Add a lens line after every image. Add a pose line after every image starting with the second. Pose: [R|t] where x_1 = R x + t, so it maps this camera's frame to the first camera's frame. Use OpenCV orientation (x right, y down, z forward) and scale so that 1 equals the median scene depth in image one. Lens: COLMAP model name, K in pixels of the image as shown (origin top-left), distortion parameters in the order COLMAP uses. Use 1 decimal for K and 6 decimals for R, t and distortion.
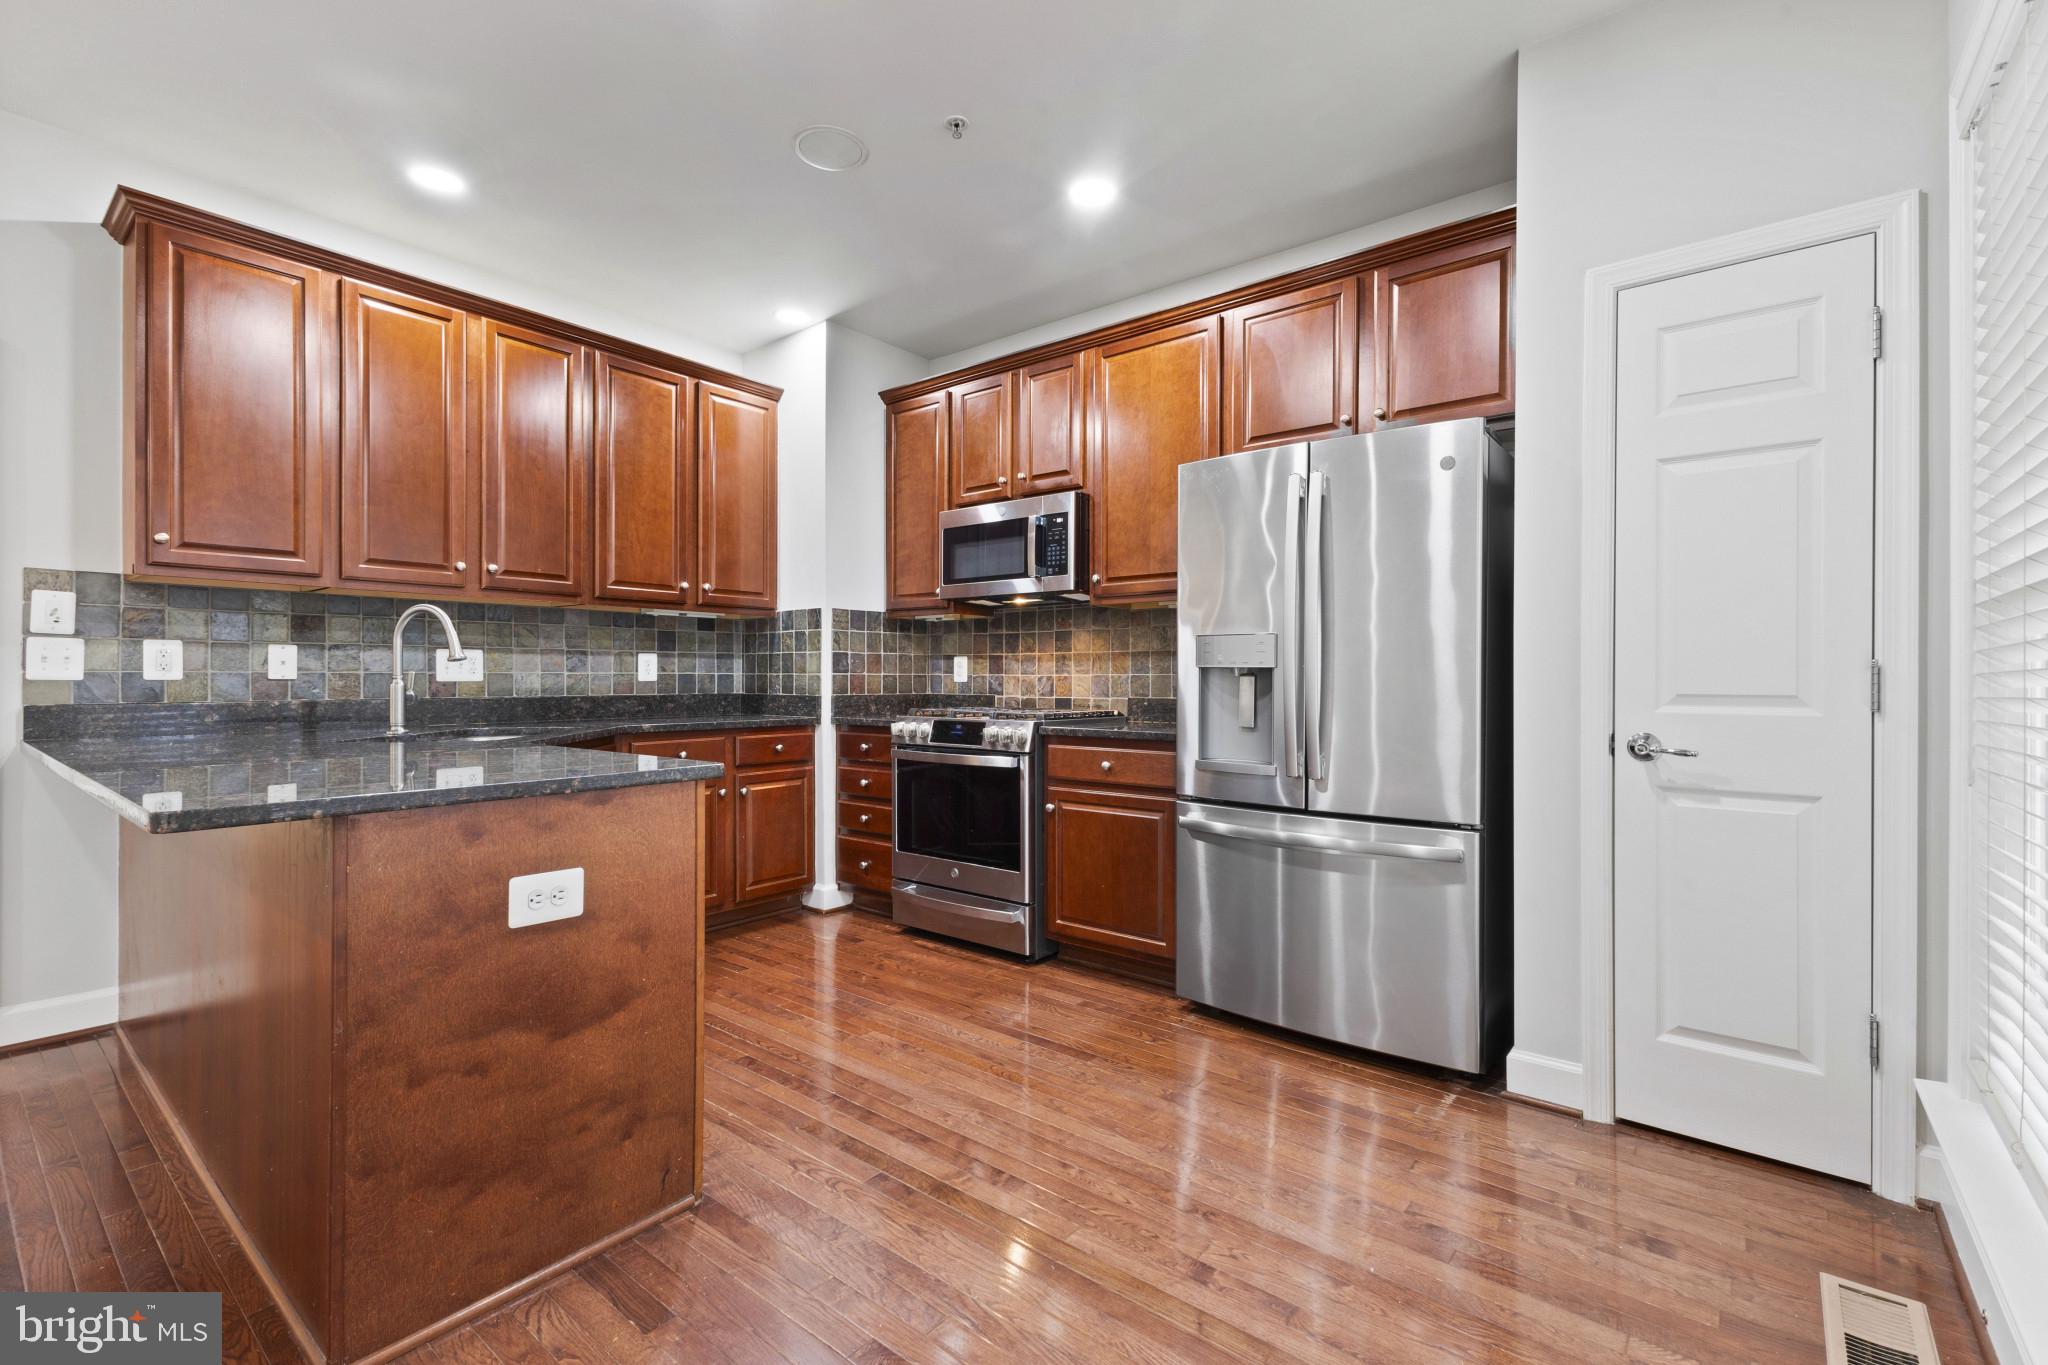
lens RADIAL K [[894.5, 0, 1027.2], [0, 894.5, 674.6], [0, 0, 1]] dist [0.011442, -0.002321]
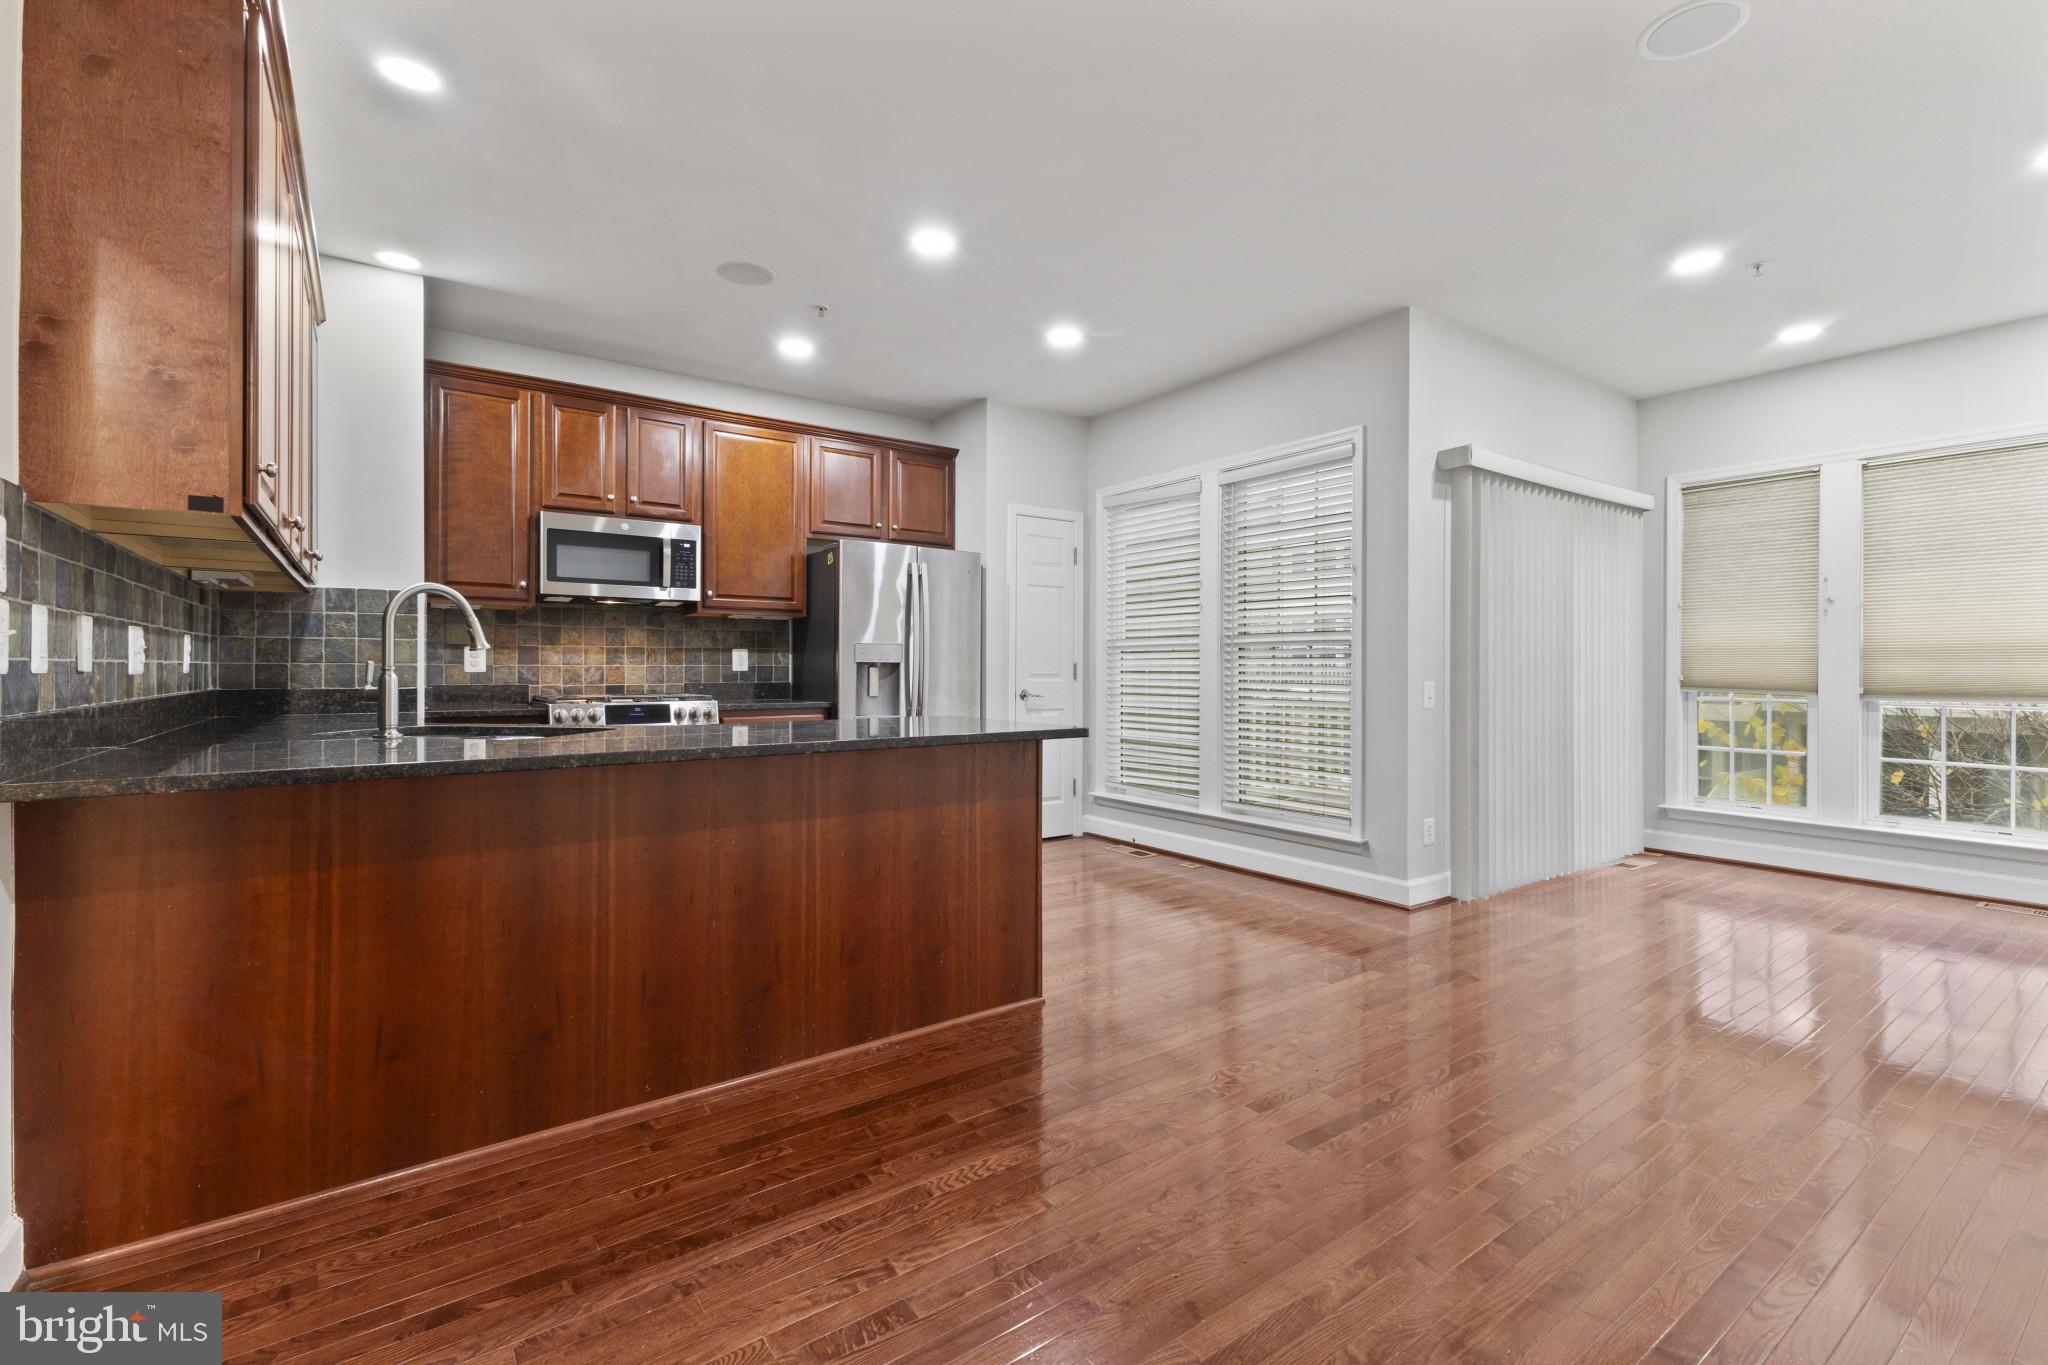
lens RADIAL K [[894.5, 0, 1029.6], [0, 894.5, 666.0], [0, 0, 1]] dist [0.011442, -0.002321]
pose [[0.267277, 0.000954, 0.963619, -1.296349], [-0.004403, 0.999990, 0.000231, -0.001989], [-0.963610, -0.004305, 0.267278, 0.215611]]
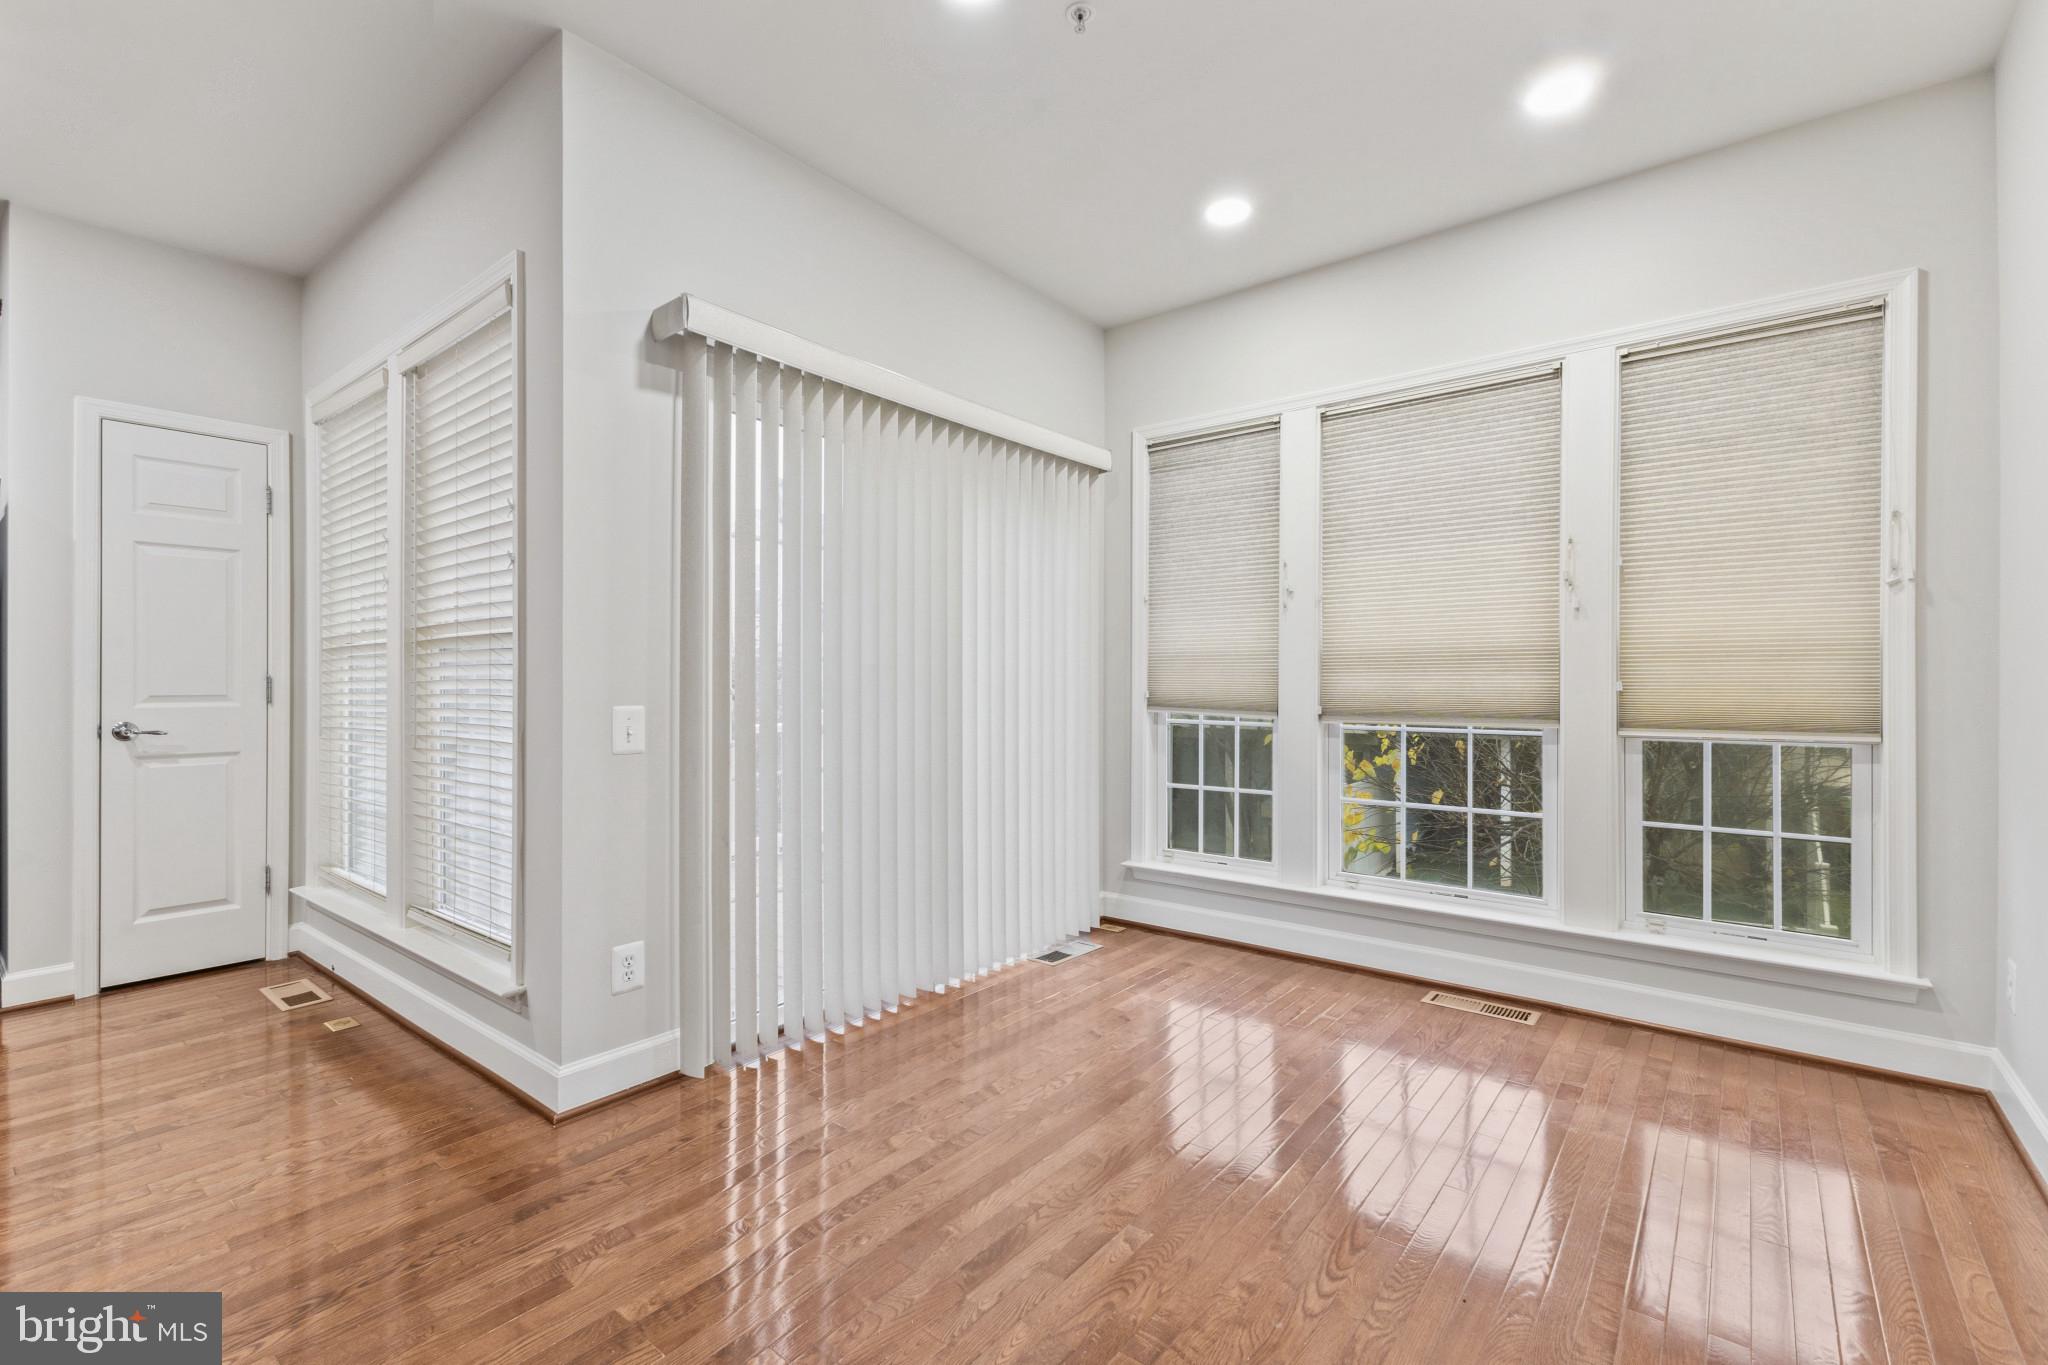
lens RADIAL K [[894.5, 0, 1028.8], [0, 894.5, 681.6], [0, 0, 1]] dist [0.011442, -0.002321]
pose [[-0.002341, 0.001093, 0.999997, -0.593178], [-0.000635, 0.999999, -0.001094, -0.001231], [-0.999997, -0.000638, -0.002341, -0.362879]]
